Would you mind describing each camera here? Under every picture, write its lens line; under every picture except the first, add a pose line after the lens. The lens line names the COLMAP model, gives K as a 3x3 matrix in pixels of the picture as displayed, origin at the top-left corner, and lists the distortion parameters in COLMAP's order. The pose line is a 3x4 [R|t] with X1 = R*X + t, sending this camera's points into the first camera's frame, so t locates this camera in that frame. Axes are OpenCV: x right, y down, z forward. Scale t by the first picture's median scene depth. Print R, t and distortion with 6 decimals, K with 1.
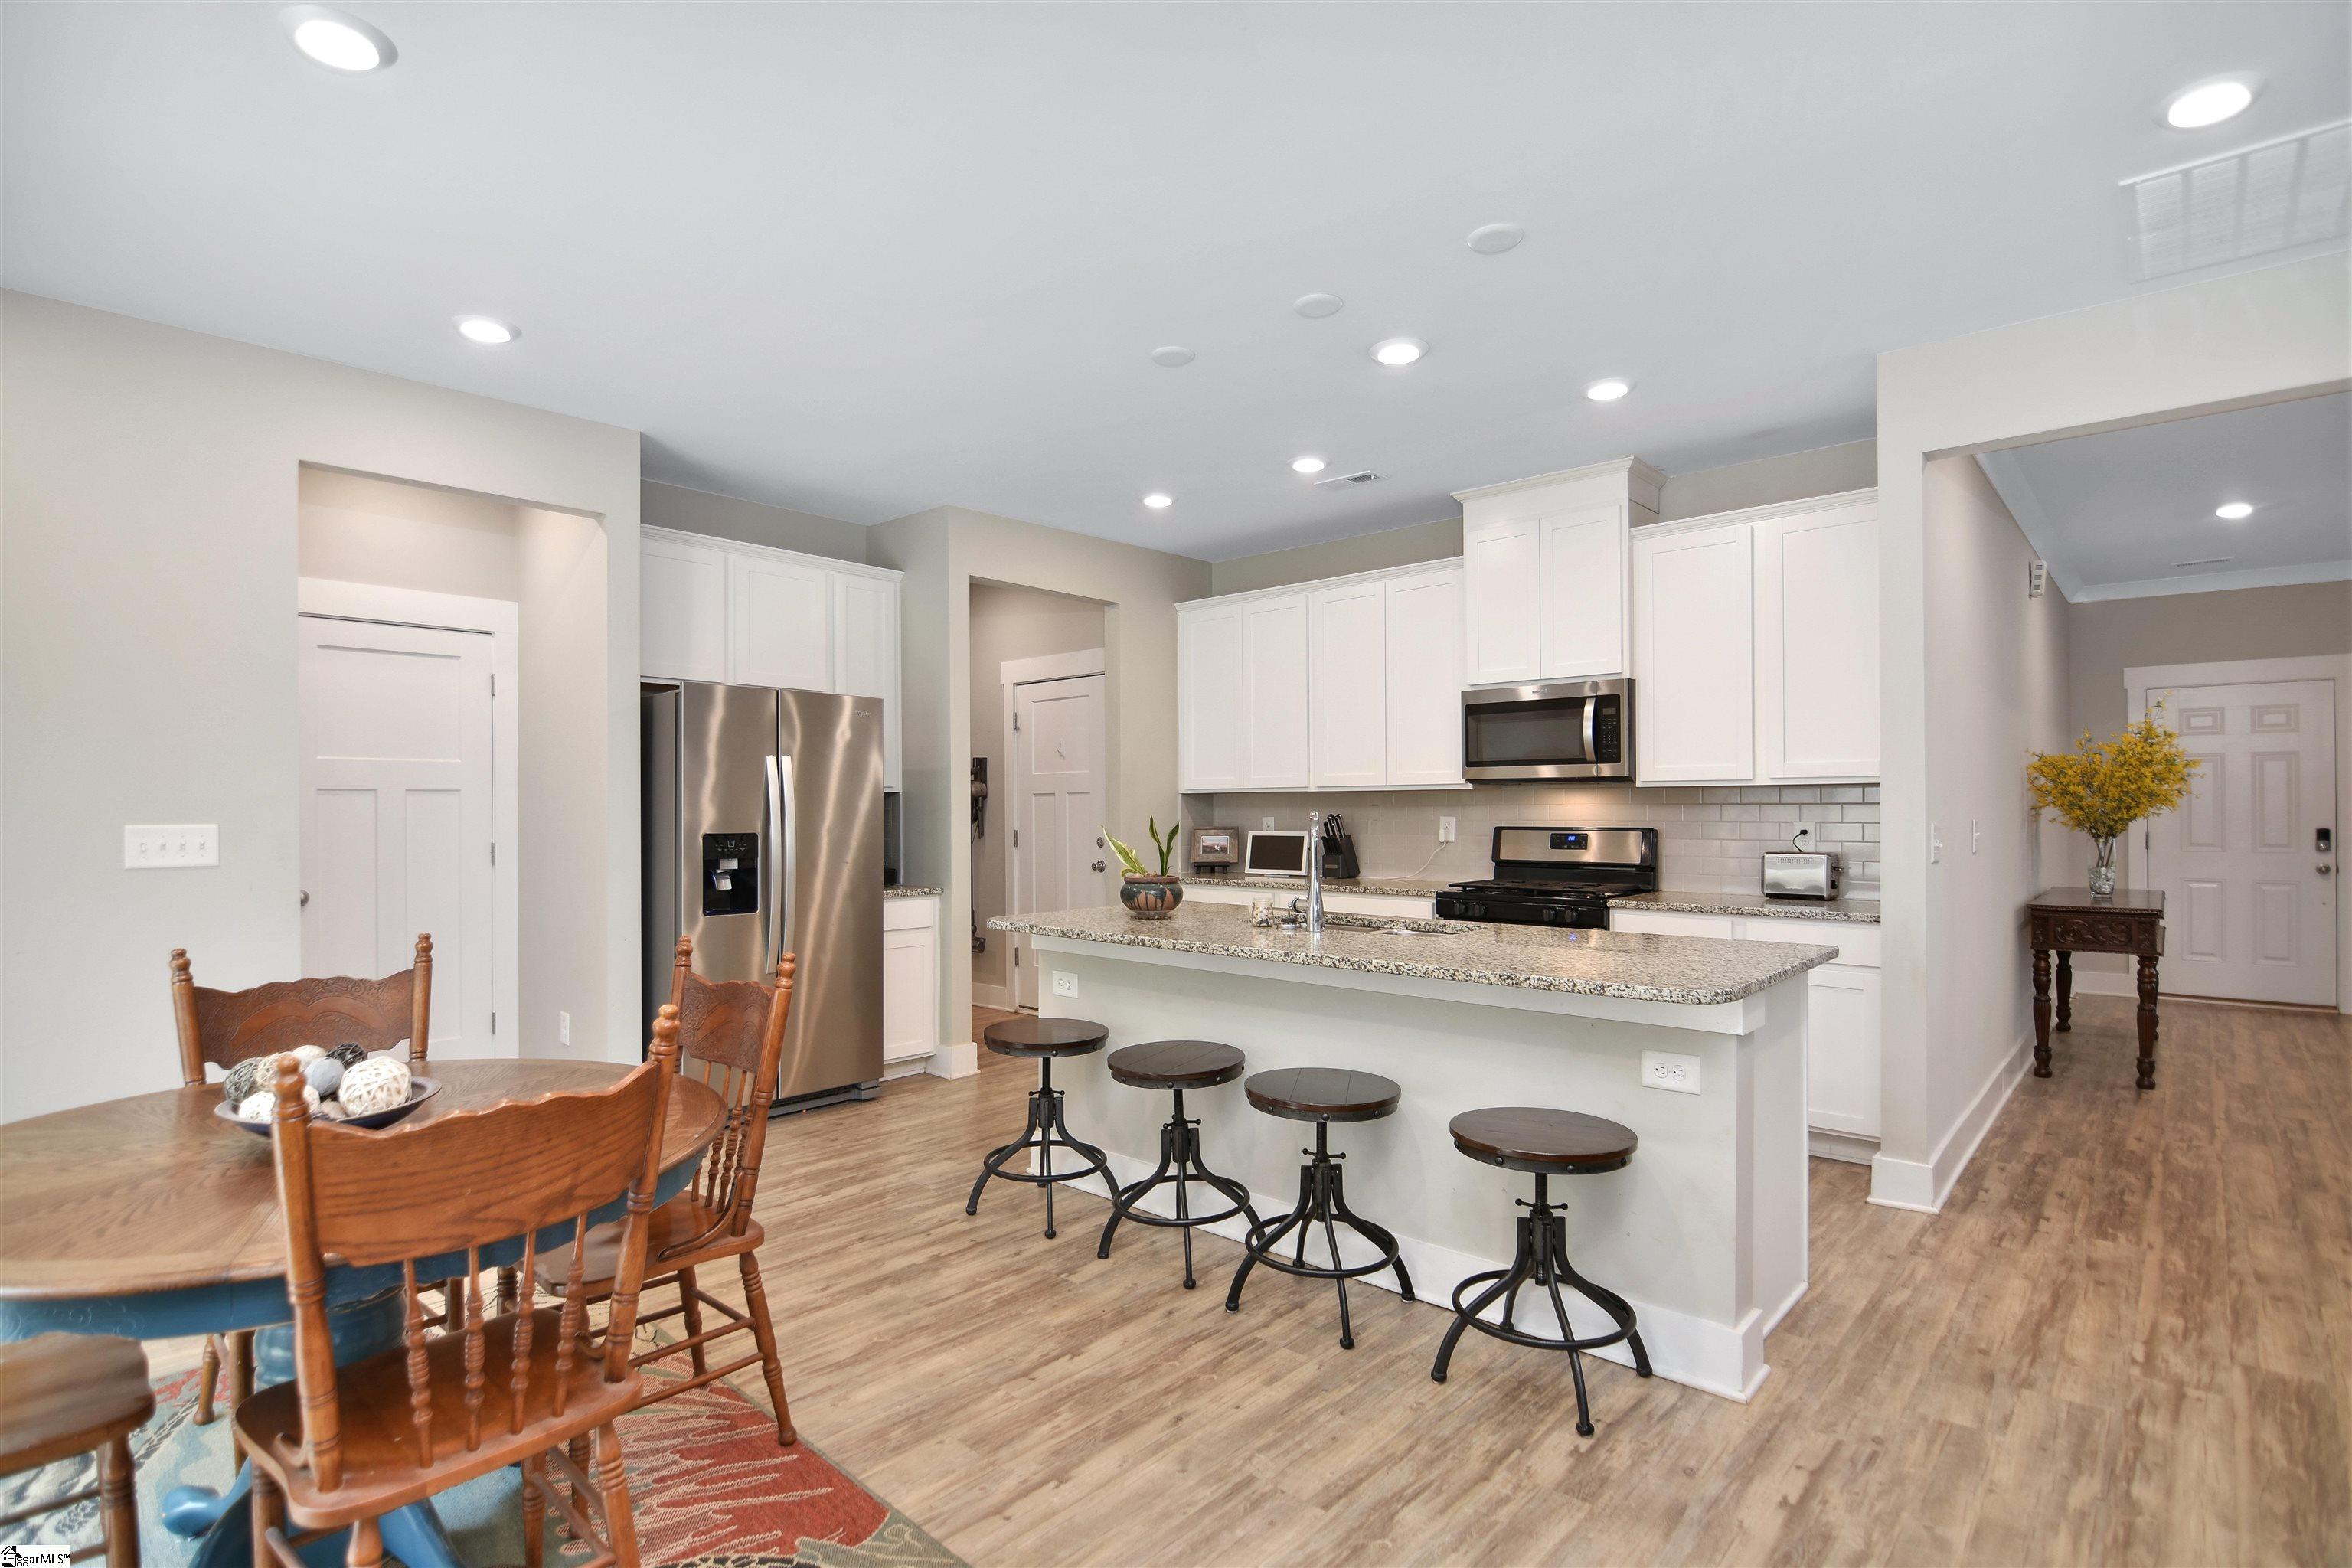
lens RADIAL K [[1159.1, 0, 1182.0], [0, 1159.1, 810.3], [0, 0, 1]] dist [0.000344, -0.000036]
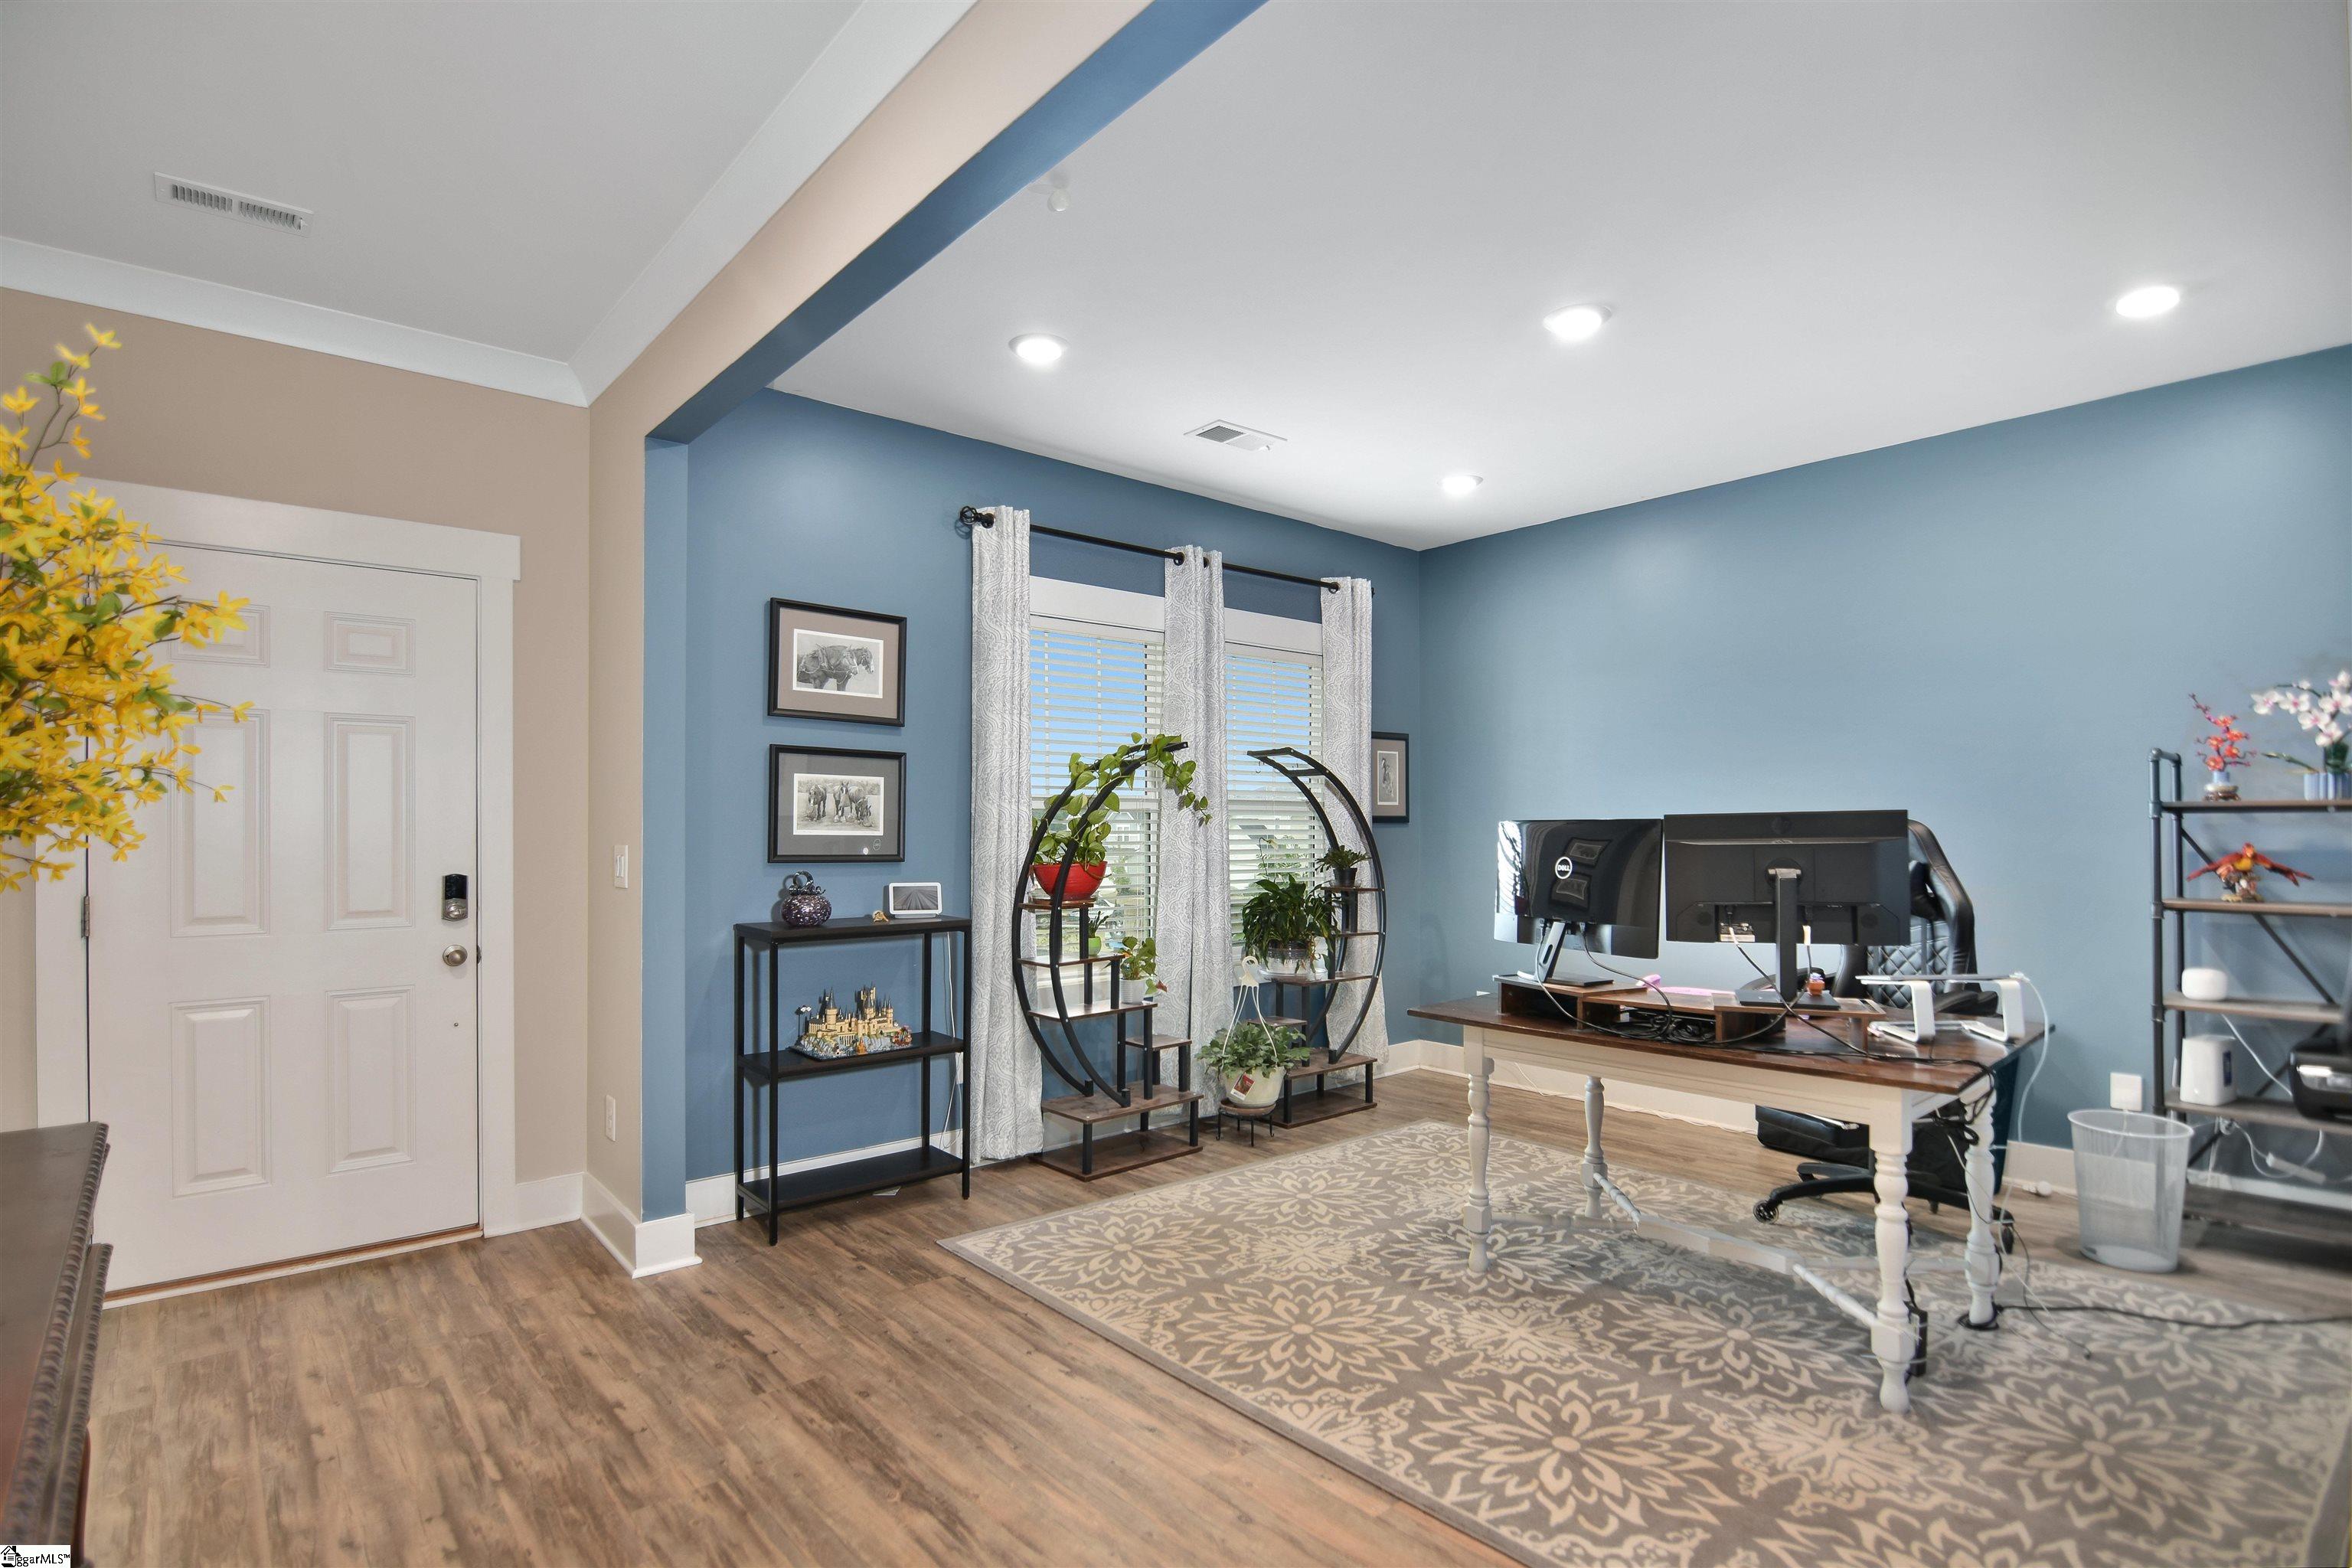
lens RADIAL K [[1159.1, 0, 1182.0], [0, 1159.1, 810.3], [0, 0, 1]] dist [0.000344, -0.000036]
pose [[0.141859, 0.013599, 0.989793, 0.531534], [0.001670, 0.999901, -0.013977, -0.004551], [-0.989885, 0.003635, 0.141823, 0.616181]]
